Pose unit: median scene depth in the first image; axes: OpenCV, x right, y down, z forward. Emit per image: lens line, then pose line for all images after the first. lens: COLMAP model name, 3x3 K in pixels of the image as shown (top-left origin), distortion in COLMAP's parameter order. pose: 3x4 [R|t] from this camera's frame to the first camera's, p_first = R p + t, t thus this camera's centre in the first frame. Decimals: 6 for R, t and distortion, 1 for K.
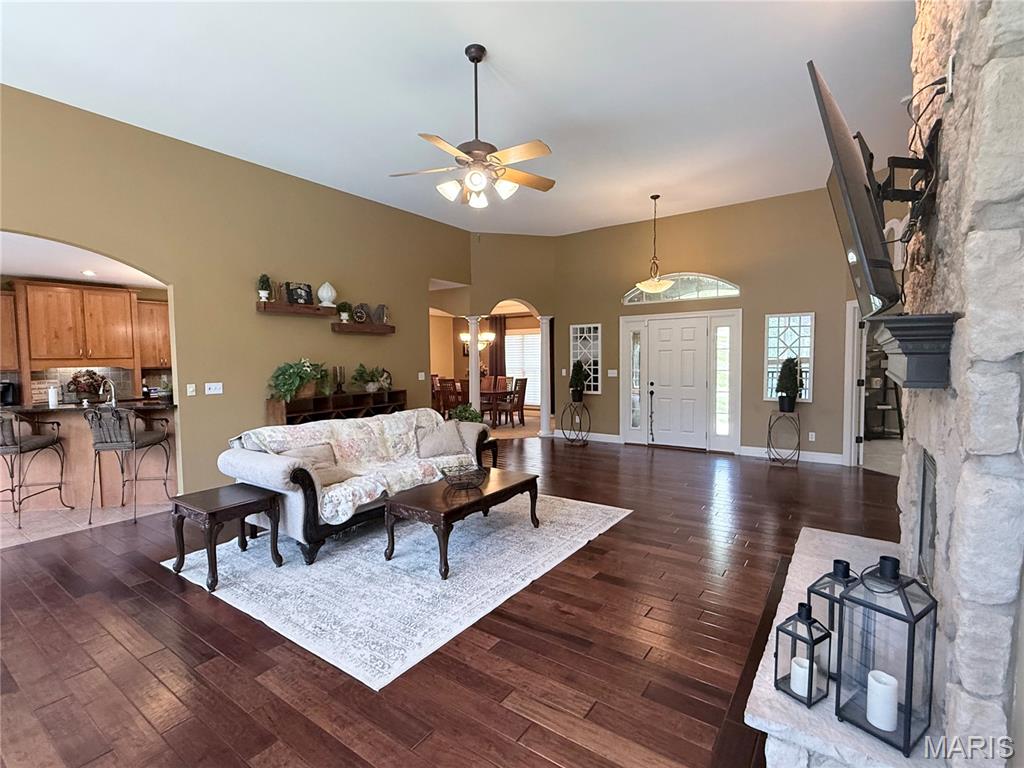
lens RADIAL K [[481.9, 0, 513.1], [0, 481.9, 383.3], [0, 0, 1]] dist [-0.001748, -0.000853]
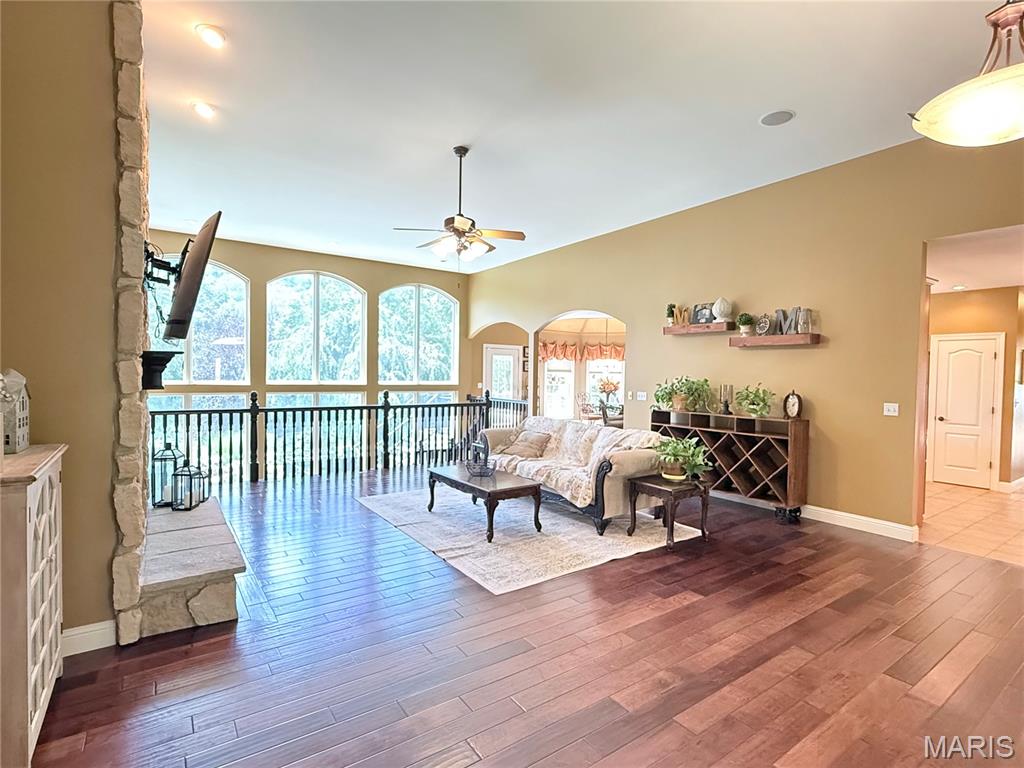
lens RADIAL K [[509.0, 0, 513.7], [0, 509.0, 384.4], [0, 0, 1]] dist [0.000160, 0.001048]
pose [[-0.343075, 0.031491, -0.938780, 0.759046], [-0.059971, 0.996664, 0.055349, -0.070440], [0.937392, 0.075288, -0.340042, 1.021110]]
